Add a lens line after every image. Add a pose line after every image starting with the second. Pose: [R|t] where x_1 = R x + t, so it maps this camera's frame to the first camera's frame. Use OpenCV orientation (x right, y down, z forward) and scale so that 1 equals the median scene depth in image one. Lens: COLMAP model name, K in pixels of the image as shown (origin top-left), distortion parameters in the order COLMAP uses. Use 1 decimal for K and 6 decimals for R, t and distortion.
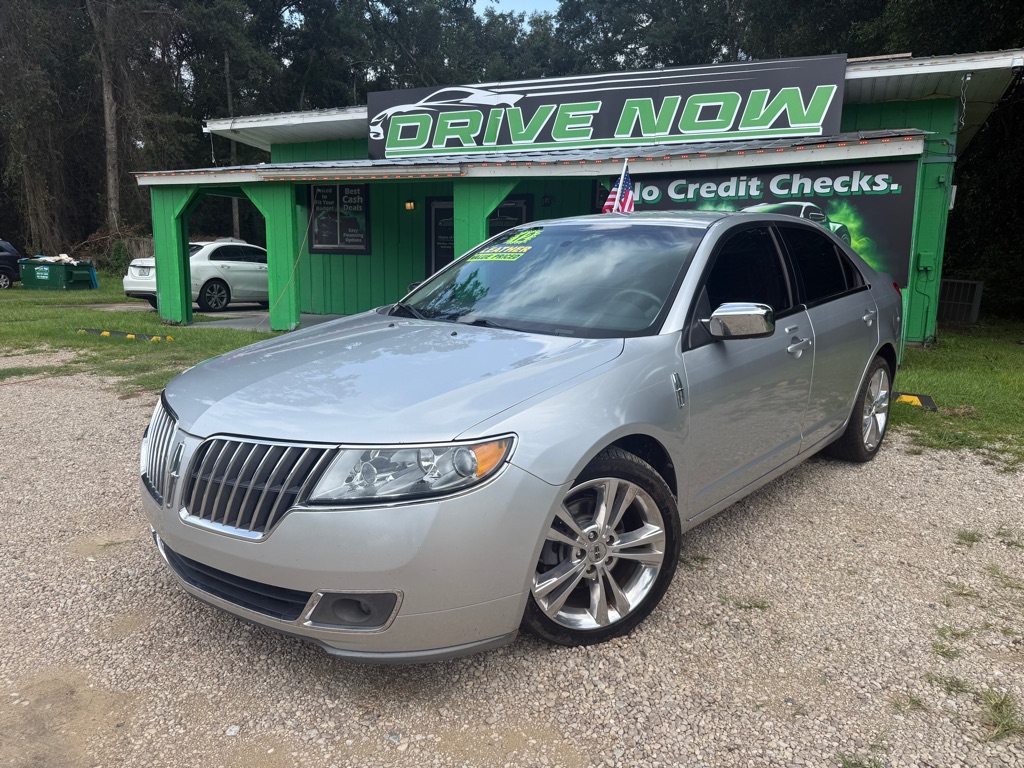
lens RADIAL K [[730.9, 0, 513.7], [0, 730.9, 384.2], [0, 0, 1]] dist [0.002975, -0.019689]
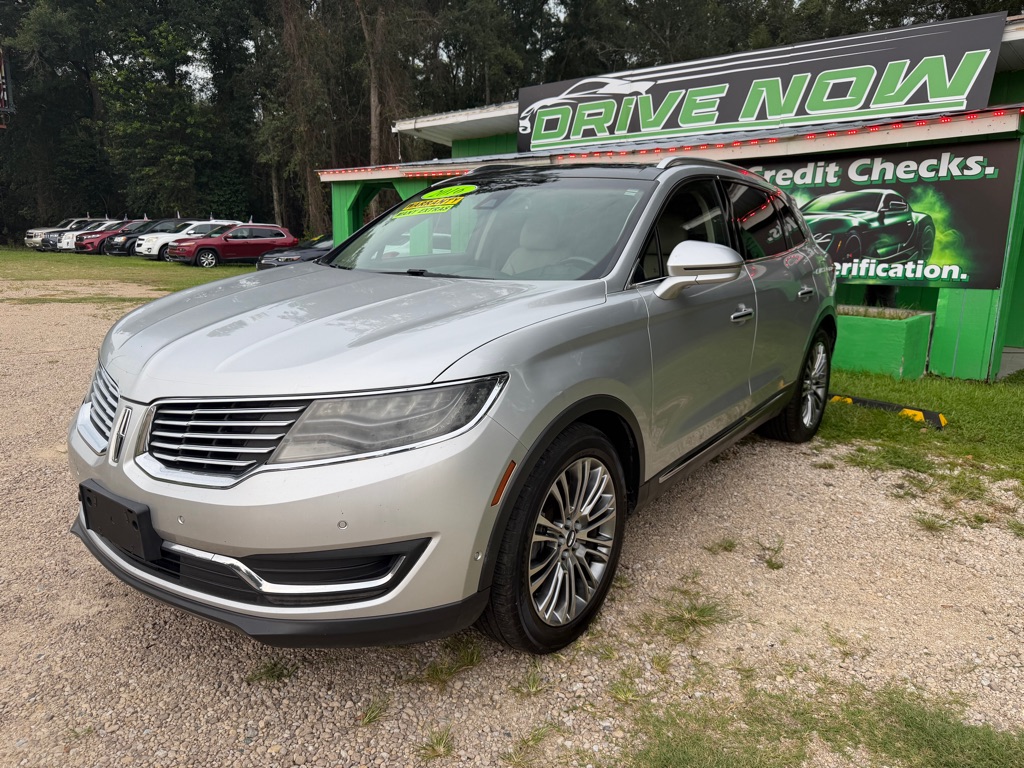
lens RADIAL K [[730.9, 0, 506.9], [0, 730.9, 395.0], [0, 0, 1]] dist [0.002975, -0.019689]
pose [[0.933425, 0.081862, -0.349309, 0.213998], [-0.070629, 0.996496, 0.044797, -0.004022], [0.351752, -0.017144, 0.935936, -0.002687]]
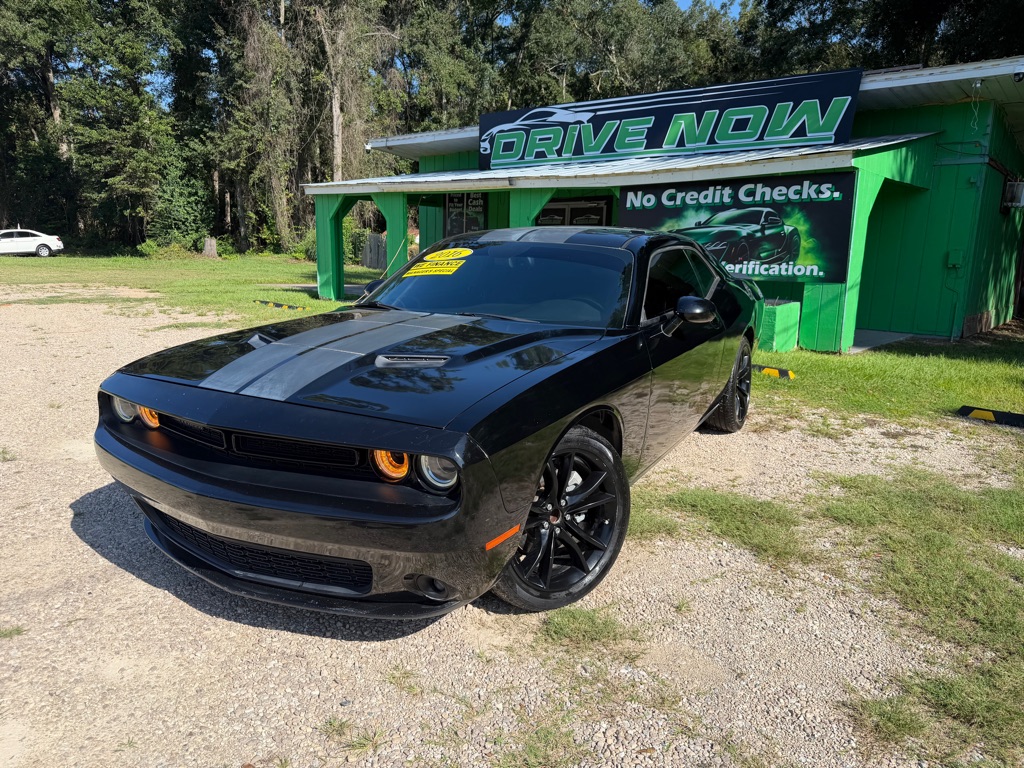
lens RADIAL K [[730.9, 0, 509.3], [0, 730.9, 392.0], [0, 0, 1]] dist [0.002975, -0.019689]
pose [[0.954155, 0.064455, -0.292290, 0.264141], [-0.057243, 0.997809, 0.033170, 0.021801], [0.293787, -0.014918, 0.955754, -0.176838]]
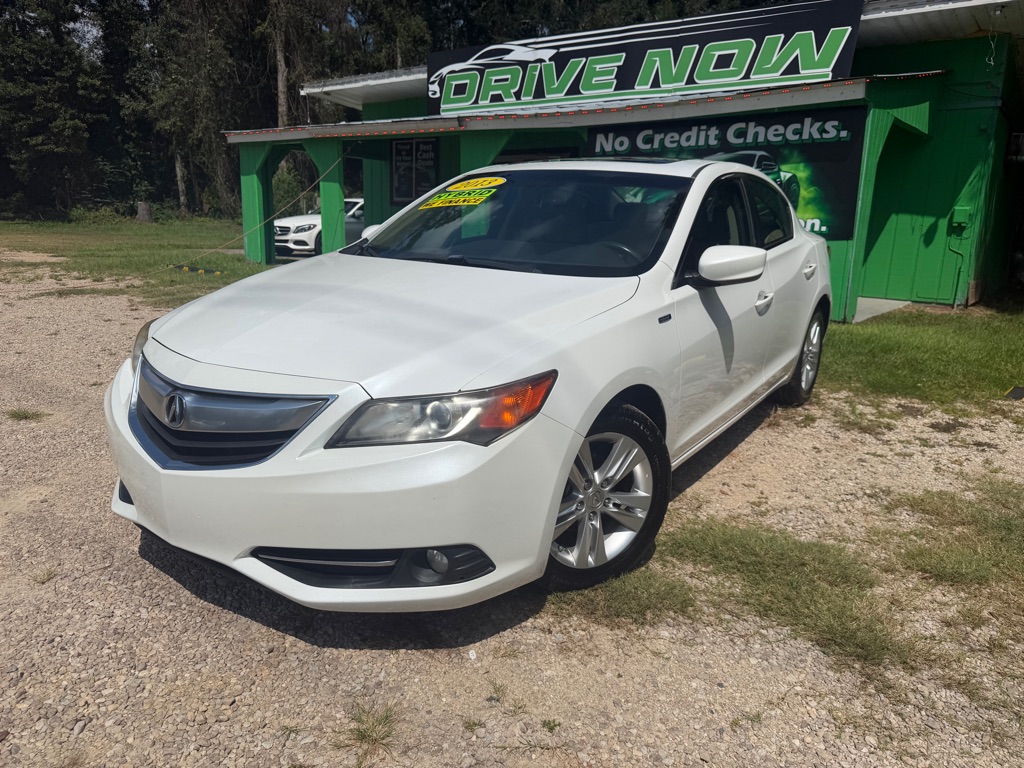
lens RADIAL K [[730.9, 0, 516.9], [0, 730.9, 394.0], [0, 0, 1]] dist [0.002975, -0.019689]
pose [[0.970347, 0.067947, -0.231969, 0.238616], [-0.052925, 0.996115, 0.070389, 0.019802], [0.235850, -0.056025, 0.970173, -0.043652]]
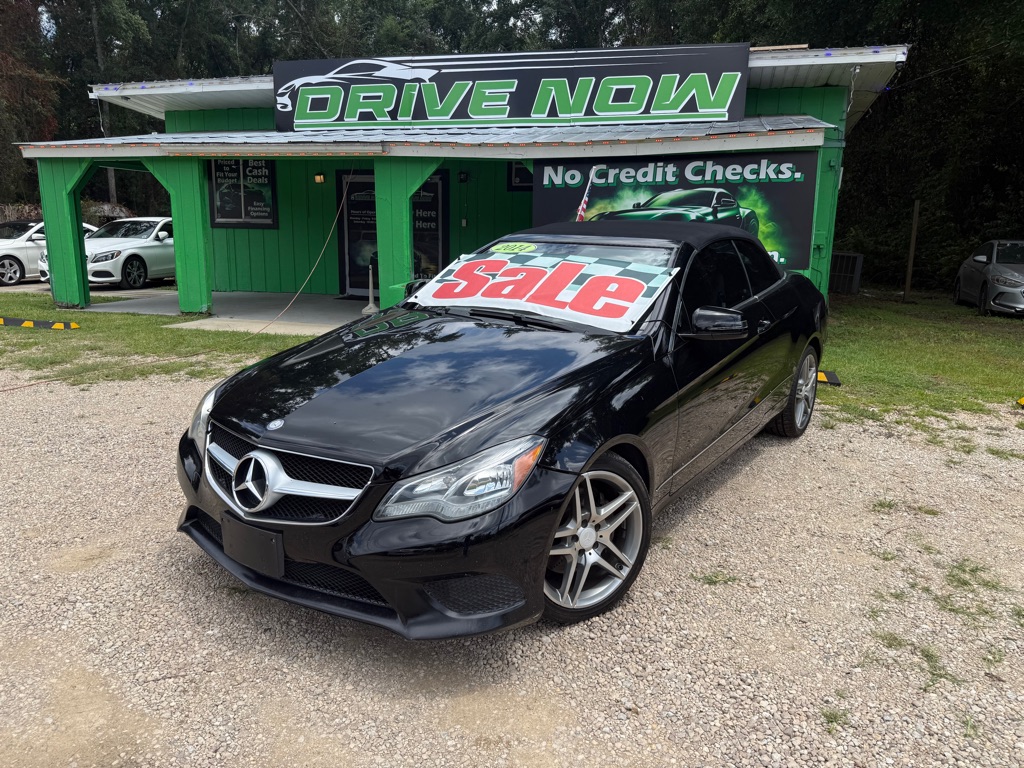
lens RADIAL K [[730.9, 0, 515.3], [0, 730.9, 383.7], [0, 0, 1]] dist [0.002975, -0.019689]
pose [[0.989869, -0.028334, 0.139128, -0.034220], [0.021931, 0.998638, 0.047344, -0.016108], [-0.140280, -0.043813, 0.989142, -0.015167]]
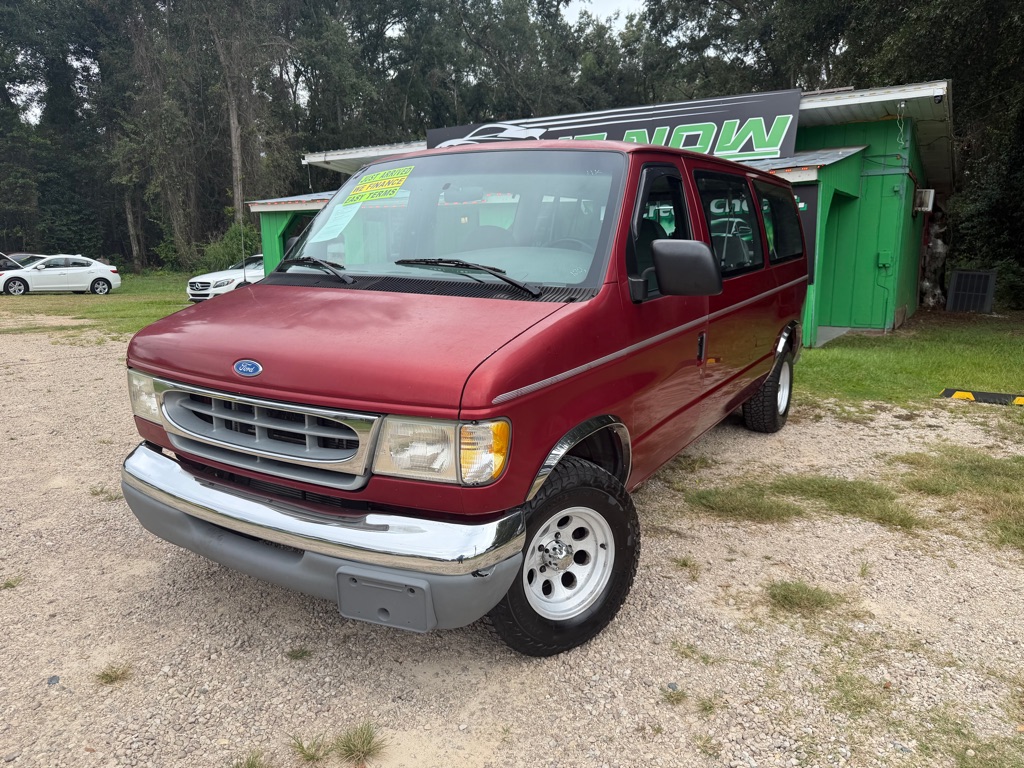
lens RADIAL K [[730.9, 0, 515.9], [0, 730.9, 392.5], [0, 0, 1]] dist [0.002975, -0.019689]
pose [[0.989611, 0.005595, -0.143664, 0.145868], [-0.002921, 0.999819, 0.018821, 0.023357], [0.143743, -0.018205, 0.989448, -0.233785]]
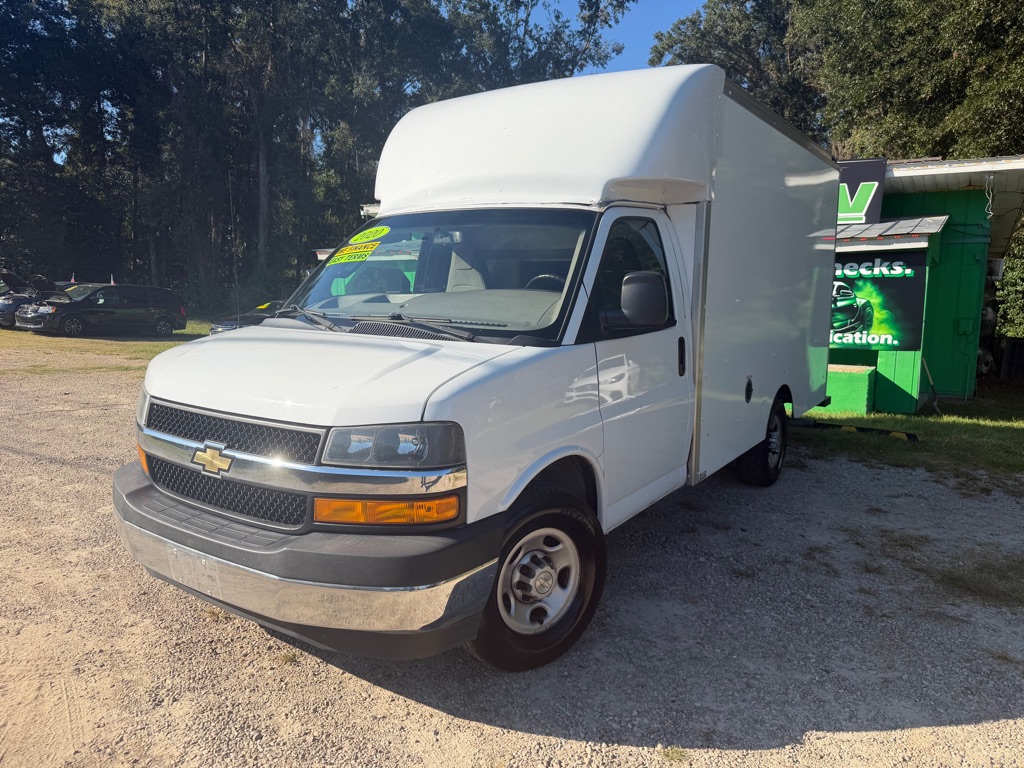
lens RADIAL K [[730.9, 0, 502.3], [0, 730.9, 383.1], [0, 0, 1]] dist [0.002975, -0.019689]
pose [[0.988846, 0.025612, -0.146725, 0.009839], [-0.034968, 0.997492, -0.061540, 0.017992], [0.144781, 0.065985, 0.987261, -0.235468]]
